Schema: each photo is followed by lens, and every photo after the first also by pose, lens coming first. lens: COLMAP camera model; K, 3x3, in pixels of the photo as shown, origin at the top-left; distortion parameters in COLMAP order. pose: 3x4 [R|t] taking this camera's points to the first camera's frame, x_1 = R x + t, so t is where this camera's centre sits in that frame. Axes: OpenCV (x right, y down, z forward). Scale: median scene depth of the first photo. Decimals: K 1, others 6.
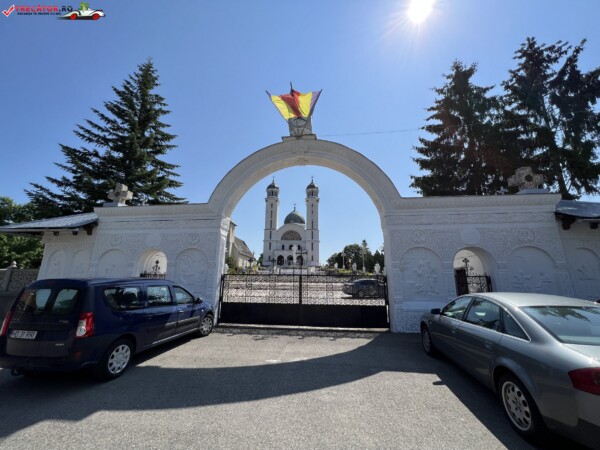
lens RADIAL K [[239.8, 0, 298.0], [0, 239.8, 226.2], [0, 0, 1]] dist [-0.002359, 0.000885]
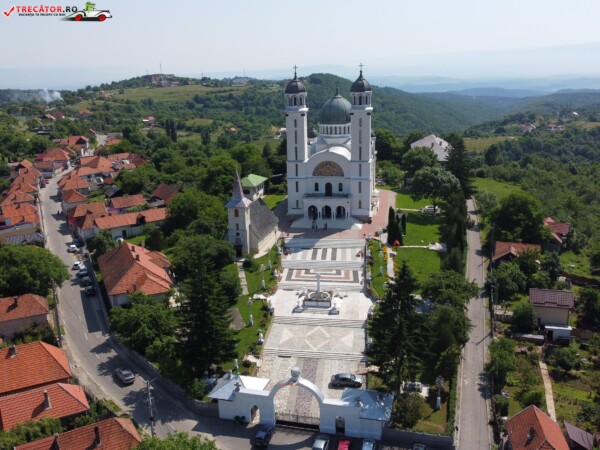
lens RADIAL K [[643.7, 0, 300.4], [0, 643.7, 226.3], [0, 0, 1]] dist [0.012131, 0.000000]
pose [[0.990251, 0.000731, -0.139295, 0.677362], [0.066234, 0.877240, 0.475460, -3.179524], [0.122543, -0.480051, 0.868639, -2.885716]]
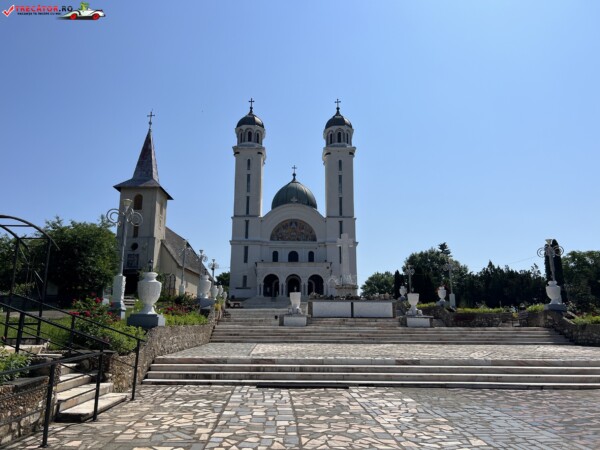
lens RADIAL K [[451.1, 0, 299.4], [0, 451.1, 228.1], [0, 0, 1]] dist [0.056398, -0.065526]
pose [[0.999252, -0.001971, 0.038626, -0.236207], [0.001940, 0.999998, 0.000842, 0.163261], [-0.038628, -0.000767, 0.999253, 0.792680]]
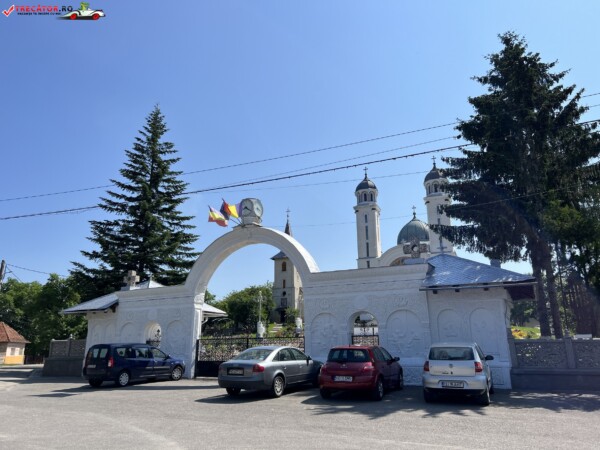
lens RADIAL K [[451.1, 0, 291.8], [0, 451.1, 220.1], [0, 0, 1]] dist [0.056398, -0.065526]
pose [[0.930826, -0.116090, -0.346535, 0.524761], [0.098298, 0.992793, -0.068551, -0.107167], [0.351996, 0.029745, 0.935529, -0.551191]]
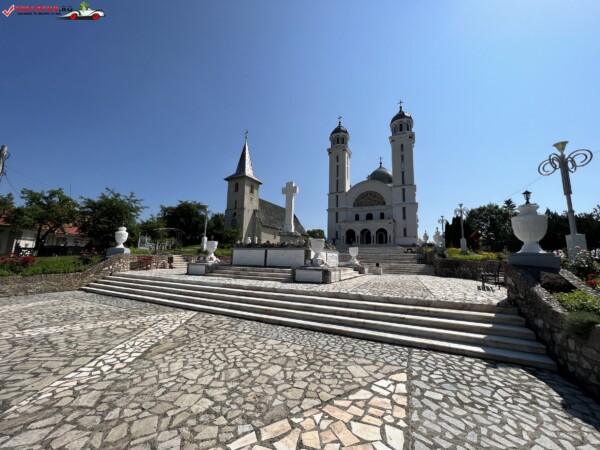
lens RADIAL K [[239.8, 0, 299.9], [0, 239.8, 226.9], [0, 0, 1]] dist [-0.002359, 0.000885]
pose [[0.905449, -0.051132, -0.421363, 0.349564], [0.083524, 0.994771, 0.058766, 0.292525], [0.416155, -0.088404, 0.904986, 1.584799]]
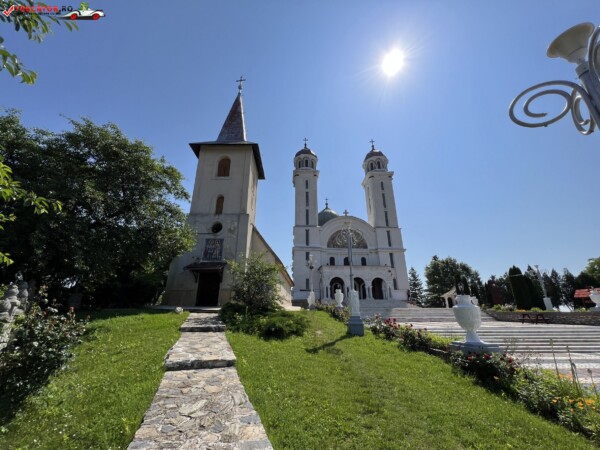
lens RADIAL K [[239.8, 0, 298.7], [0, 239.8, 227.0], [0, 0, 1]] dist [-0.002359, 0.000885]
pose [[0.997957, 0.010041, 0.063089, -0.784707], [-0.002672, 0.993267, -0.115816, 0.351519], [-0.063827, 0.115411, 0.991265, 2.388688]]
